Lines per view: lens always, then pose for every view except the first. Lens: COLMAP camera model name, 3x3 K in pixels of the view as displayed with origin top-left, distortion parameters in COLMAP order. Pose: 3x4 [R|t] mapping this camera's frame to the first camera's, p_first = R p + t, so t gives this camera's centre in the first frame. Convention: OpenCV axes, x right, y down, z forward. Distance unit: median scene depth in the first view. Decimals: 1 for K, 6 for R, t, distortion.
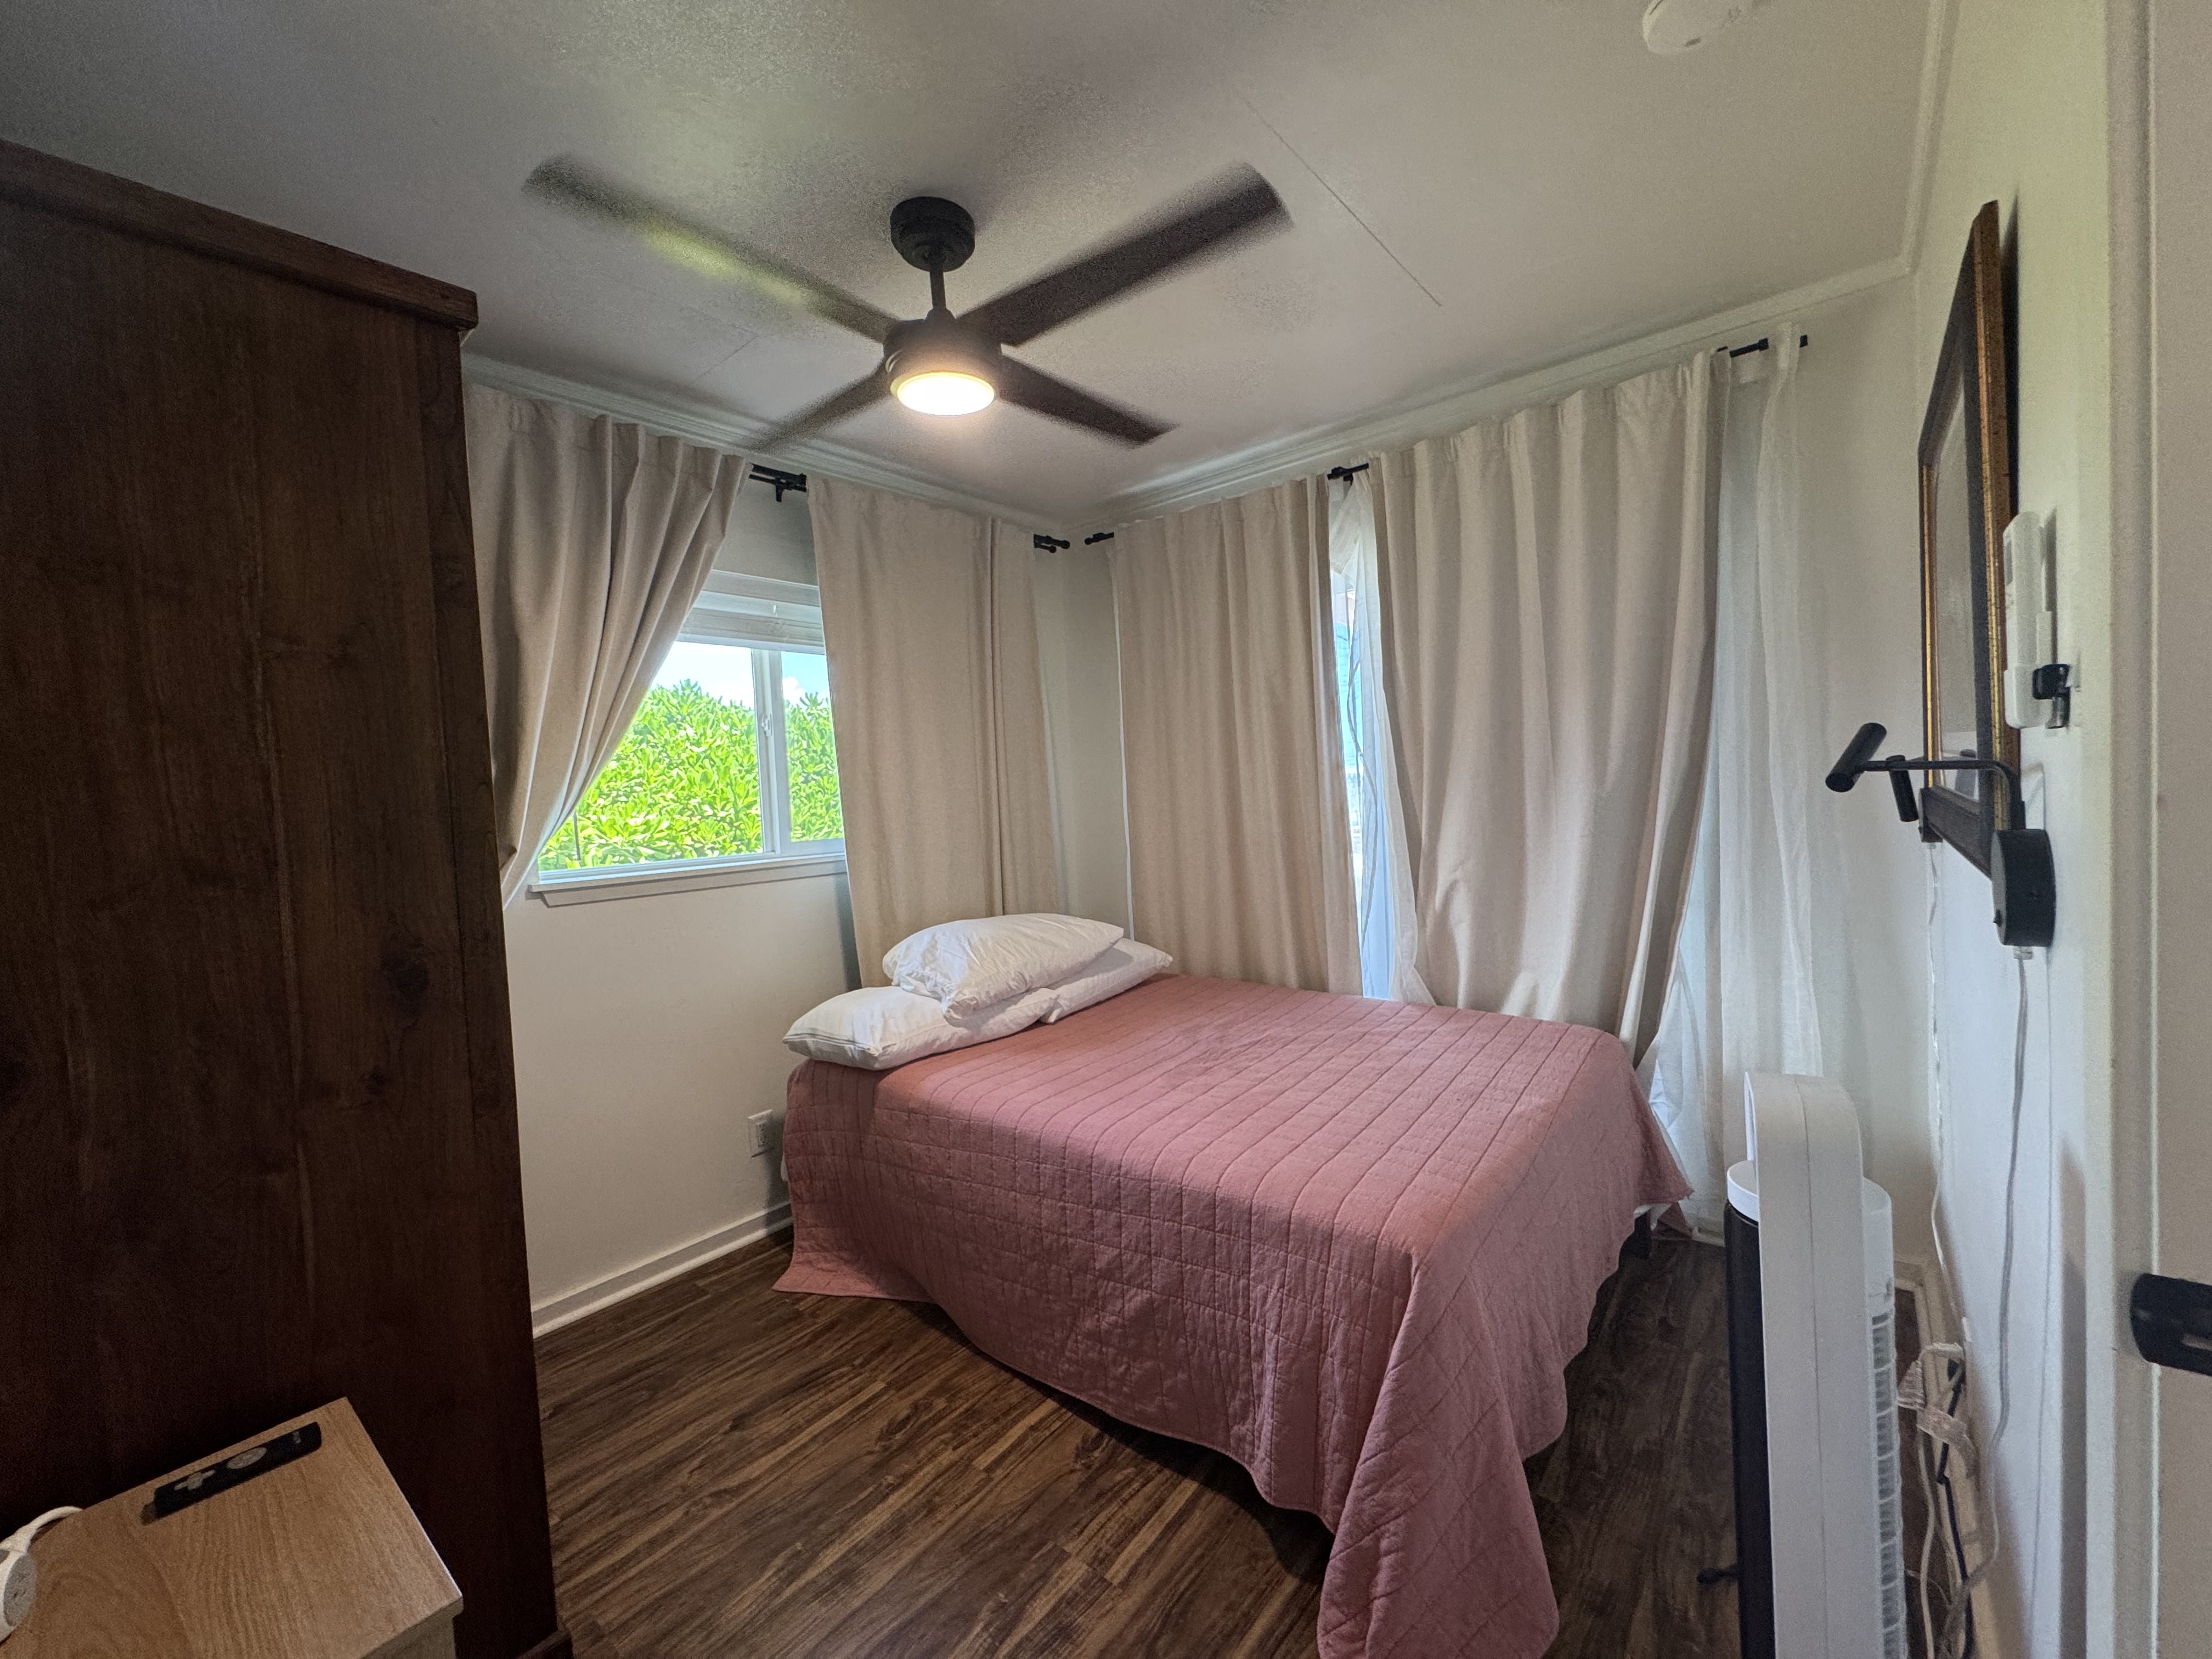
lens RADIAL K [[889.7, 0, 1106.7], [0, 889.7, 822.7], [0, 0, 1]] dist [-0.005113, 0.000478]
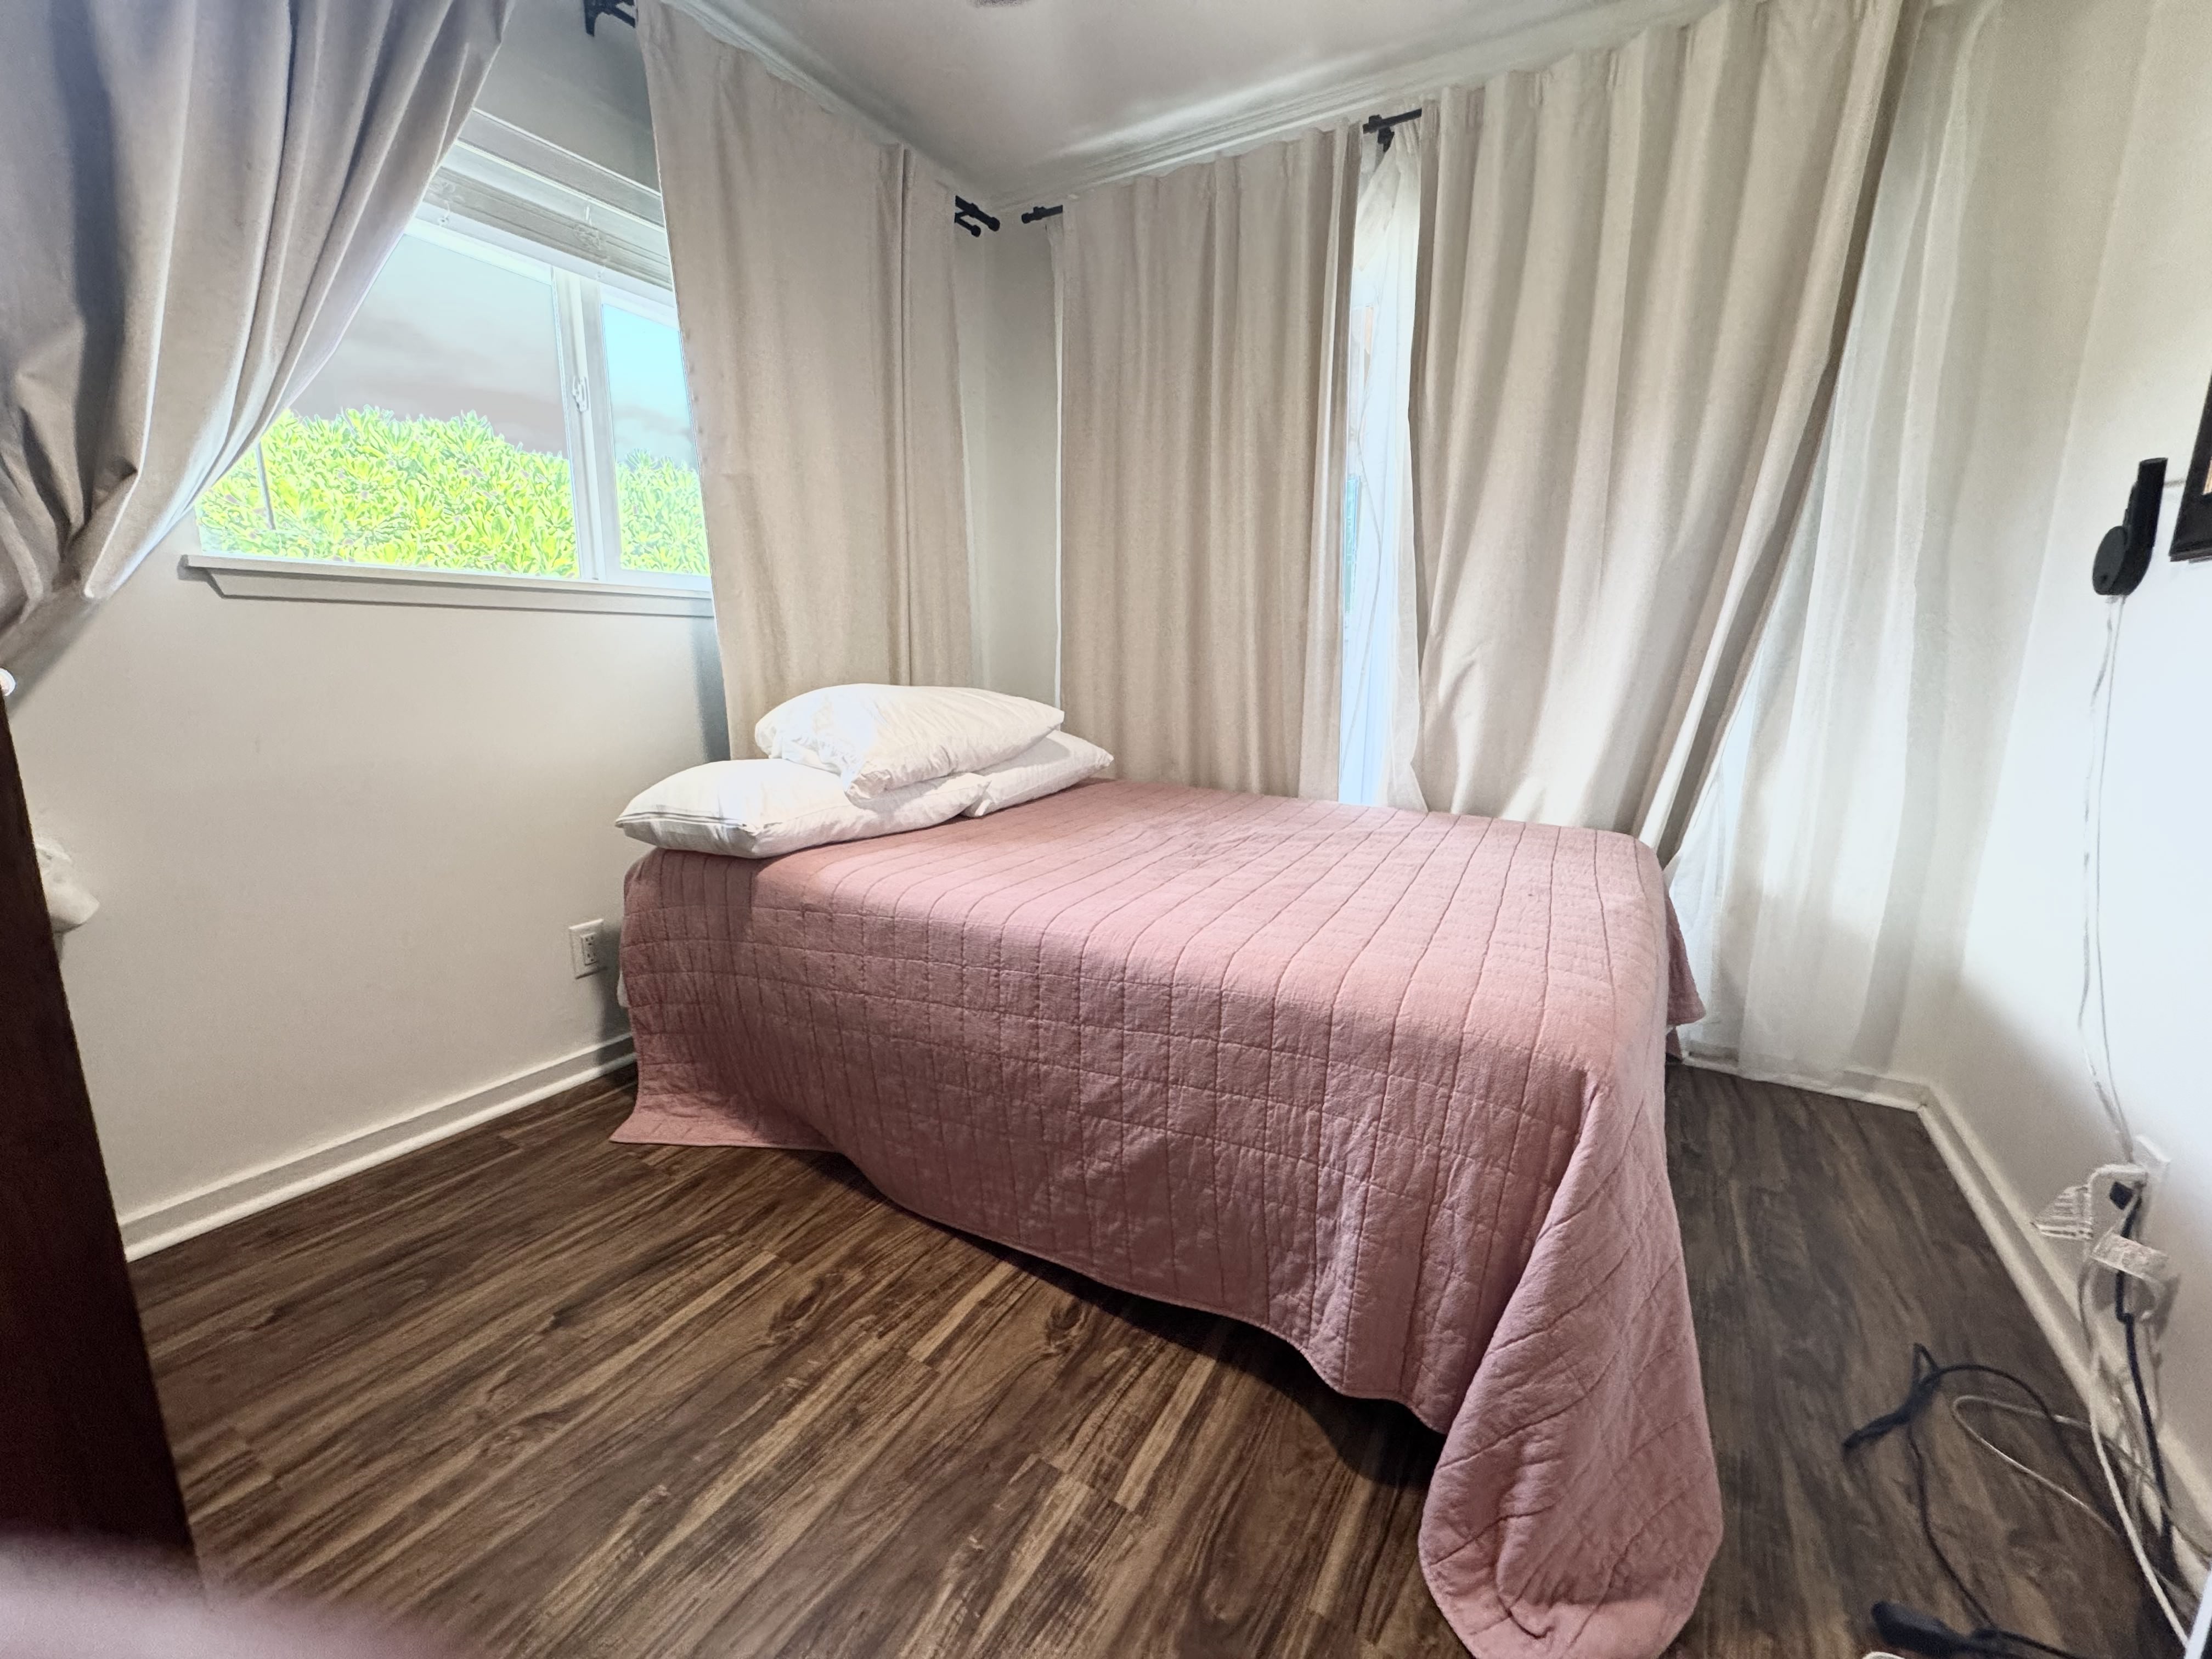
lens RADIAL K [[889.7, 0, 1106.7], [0, 889.7, 822.7], [0, 0, 1]] dist [-0.005113, 0.000478]
pose [[0.986251, 0.031134, 0.162292, -0.115617], [-0.055387, 0.987565, 0.147131, 0.158352], [-0.155693, -0.154097, 0.975712, 0.304425]]
